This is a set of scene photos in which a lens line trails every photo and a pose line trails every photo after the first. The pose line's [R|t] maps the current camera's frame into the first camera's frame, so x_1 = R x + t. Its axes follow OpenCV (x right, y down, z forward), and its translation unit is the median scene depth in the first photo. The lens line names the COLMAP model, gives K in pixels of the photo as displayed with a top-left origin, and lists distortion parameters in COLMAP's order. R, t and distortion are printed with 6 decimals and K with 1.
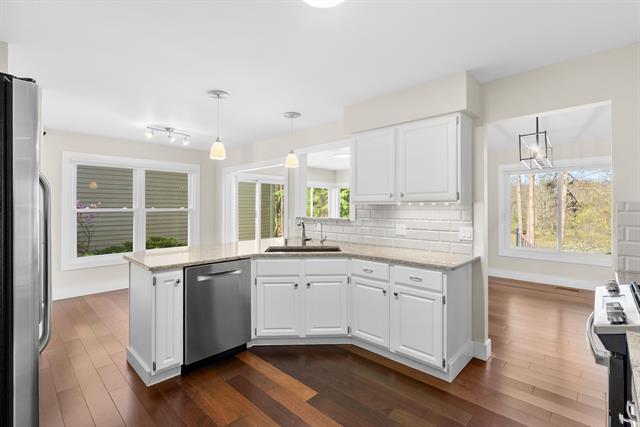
lens RADIAL K [[298.7, 0, 319.9], [0, 298.7, 210.4], [0, 0, 1]] dist [-0.009060, 0.000530]
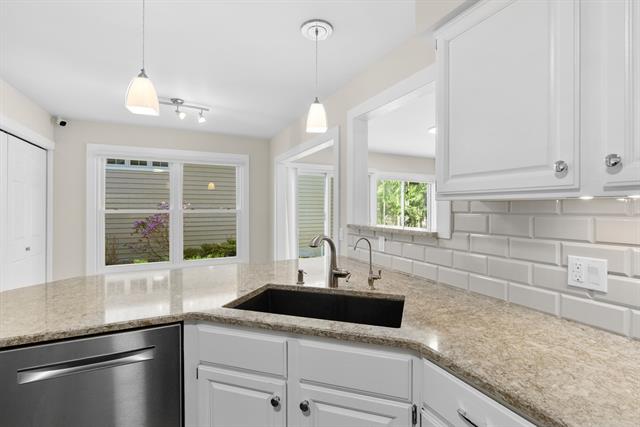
lens RADIAL K [[298.7, 0, 321.7], [0, 298.7, 209.7], [0, 0, 1]] dist [-0.009060, 0.000530]
pose [[0.939755, 0.000391, -0.341849, 0.089254], [-0.001907, 0.999990, -0.004098, -0.005196], [0.341844, 0.004503, 0.939746, 0.506629]]
